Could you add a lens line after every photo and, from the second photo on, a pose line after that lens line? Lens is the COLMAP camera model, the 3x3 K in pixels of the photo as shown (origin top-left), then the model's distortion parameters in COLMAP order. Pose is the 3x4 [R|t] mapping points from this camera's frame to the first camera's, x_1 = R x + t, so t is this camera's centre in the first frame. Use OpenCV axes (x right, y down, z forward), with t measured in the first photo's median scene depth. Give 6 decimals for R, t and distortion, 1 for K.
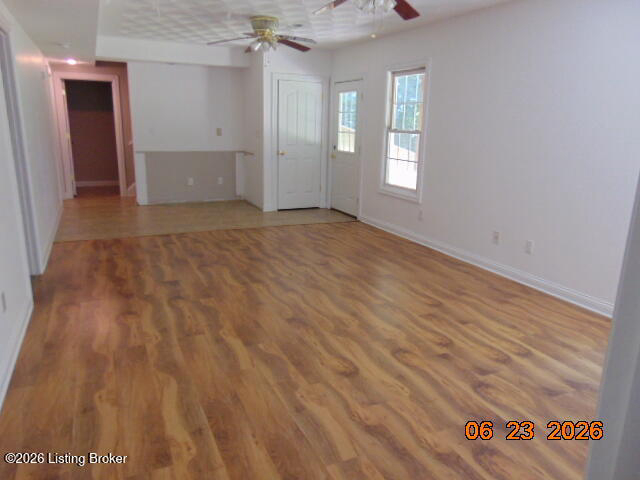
lens RADIAL K [[484.6, 0, 315.7], [0, 484.6, 241.0], [0, 0, 1]] dist [-0.010881, 0.037712]
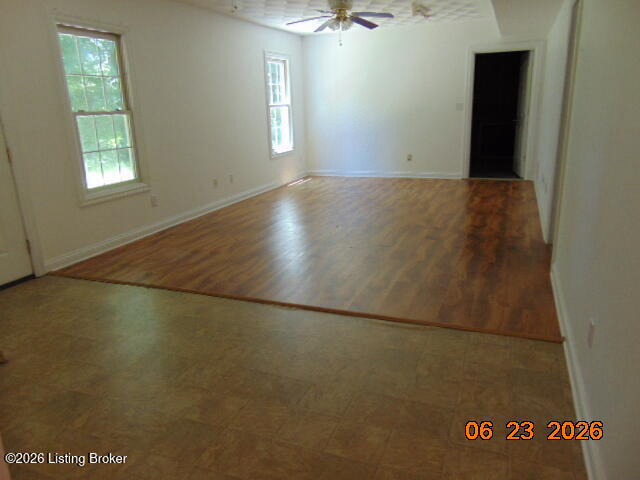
lens RADIAL K [[484.6, 0, 316.8], [0, 484.6, 239.7], [0, 0, 1]] dist [-0.010881, 0.037712]
pose [[-0.699734, -0.201311, 0.685453, -0.651601], [0.179487, 0.879162, 0.441428, -0.340712], [-0.691488, 0.431912, -0.579047, 1.348052]]
